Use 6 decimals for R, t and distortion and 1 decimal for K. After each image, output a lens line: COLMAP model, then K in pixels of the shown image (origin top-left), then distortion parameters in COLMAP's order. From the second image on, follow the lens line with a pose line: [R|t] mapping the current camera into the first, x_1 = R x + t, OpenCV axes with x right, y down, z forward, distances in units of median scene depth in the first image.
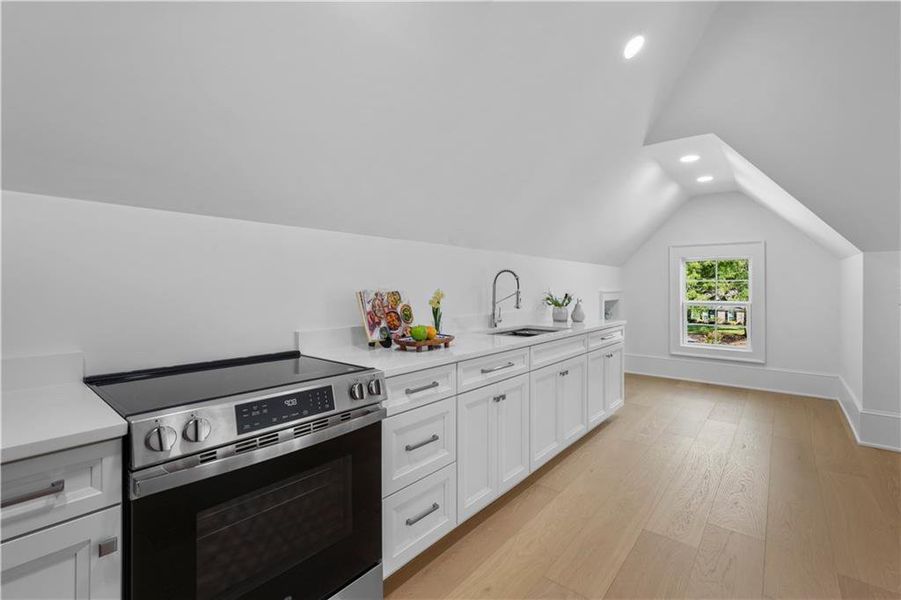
lens RADIAL K [[391.6, 0, 453.1], [0, 391.6, 292.8], [0, 0, 1]] dist [-0.014299, -0.000111]
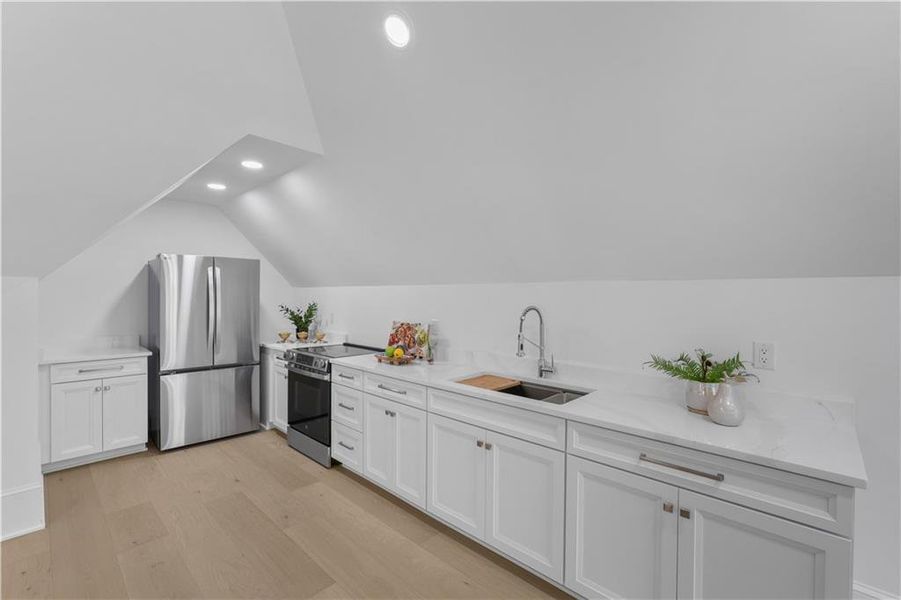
lens RADIAL K [[391.6, 0, 452.9], [0, 391.6, 299.5], [0, 0, 1]] dist [-0.014299, -0.000111]
pose [[-0.056711, 0.010124, -0.998339, 1.401983], [-0.011273, 0.999878, 0.010780, -0.118799], [0.998327, 0.011866, -0.056590, 1.299970]]
